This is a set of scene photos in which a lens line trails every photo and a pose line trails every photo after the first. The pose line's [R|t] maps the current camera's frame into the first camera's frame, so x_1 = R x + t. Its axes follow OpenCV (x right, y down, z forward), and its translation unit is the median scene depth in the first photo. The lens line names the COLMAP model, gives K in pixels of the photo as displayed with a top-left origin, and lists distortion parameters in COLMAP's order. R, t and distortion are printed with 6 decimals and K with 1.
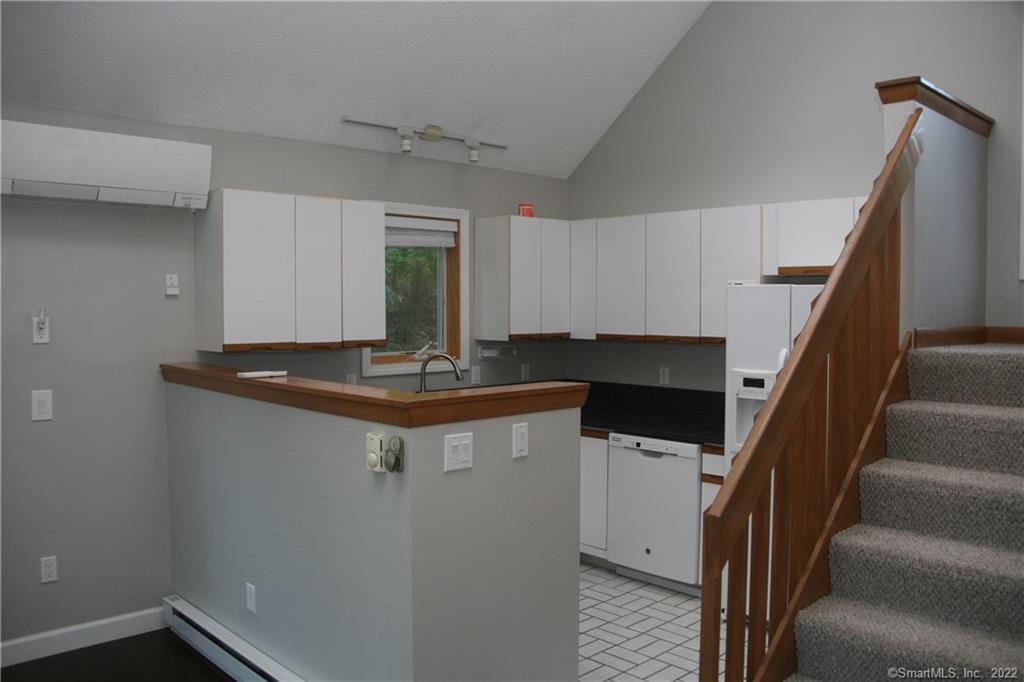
lens RADIAL K [[835.9, 0, 501.4], [0, 835.9, 345.2], [0, 0, 1]] dist [-0.180686, 0.130468]
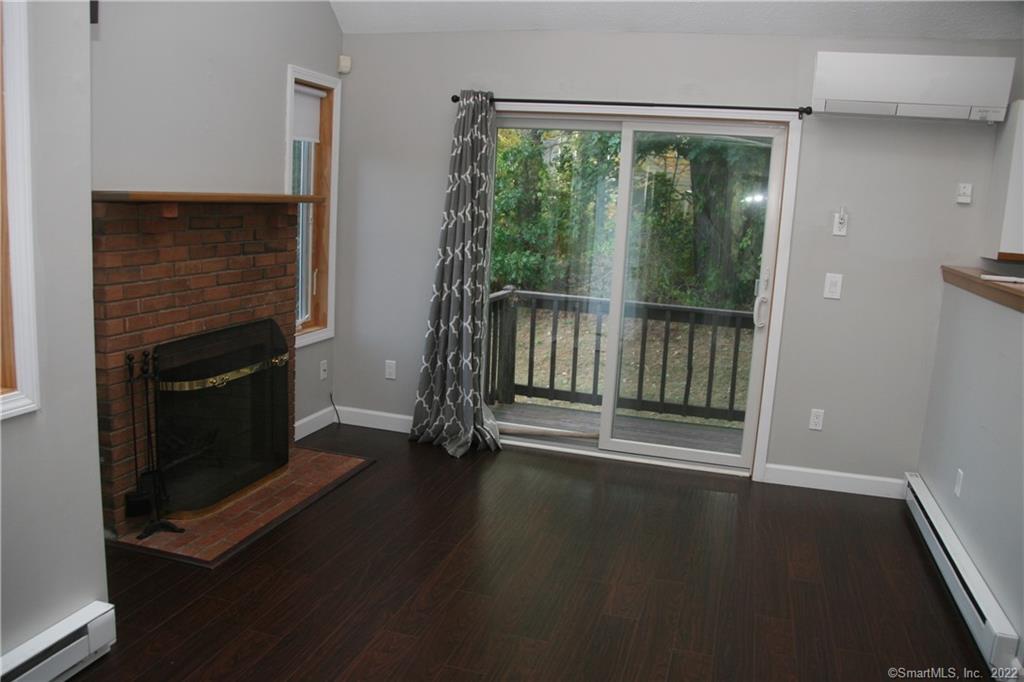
lens RADIAL K [[835.9, 0, 501.4], [0, 835.9, 345.2], [0, 0, 1]] dist [-0.180686, 0.130468]
pose [[0.500190, 0.177387, -0.847552, 0.189977], [-0.090389, 0.984141, 0.152630, 0.015978], [0.861185, 0.000266, 0.508292, -0.054305]]
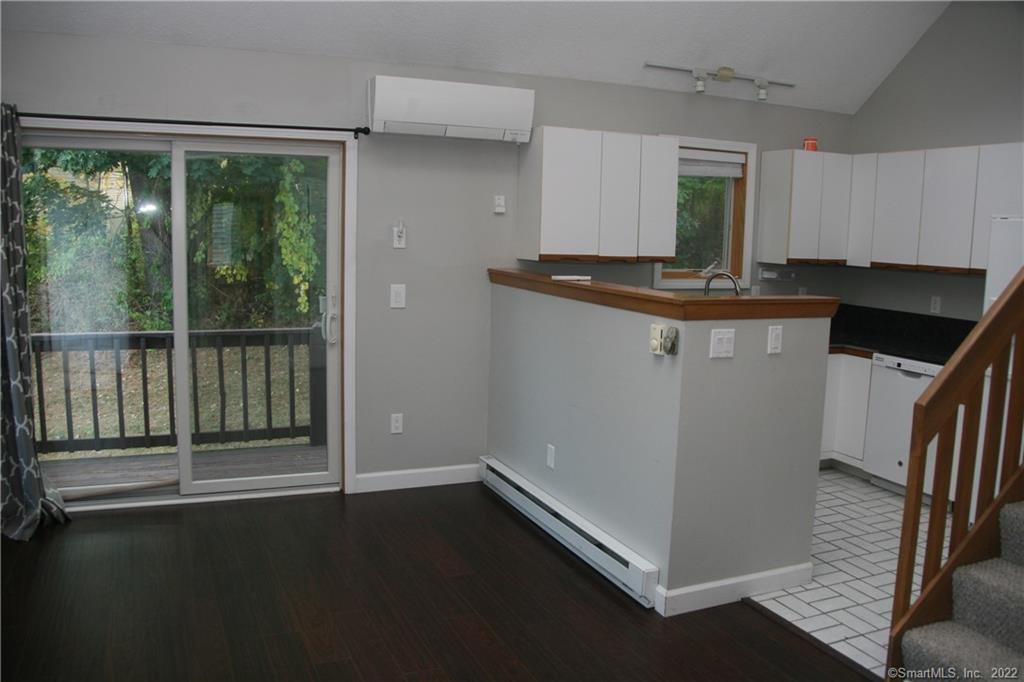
lens RADIAL K [[835.9, 0, 501.4], [0, 835.9, 345.2], [0, 0, 1]] dist [-0.180686, 0.130468]
pose [[0.937263, 0.071152, -0.341285, 0.035553], [-0.040383, 0.994519, 0.096439, 0.013710], [0.346277, -0.076607, 0.934999, -0.163776]]
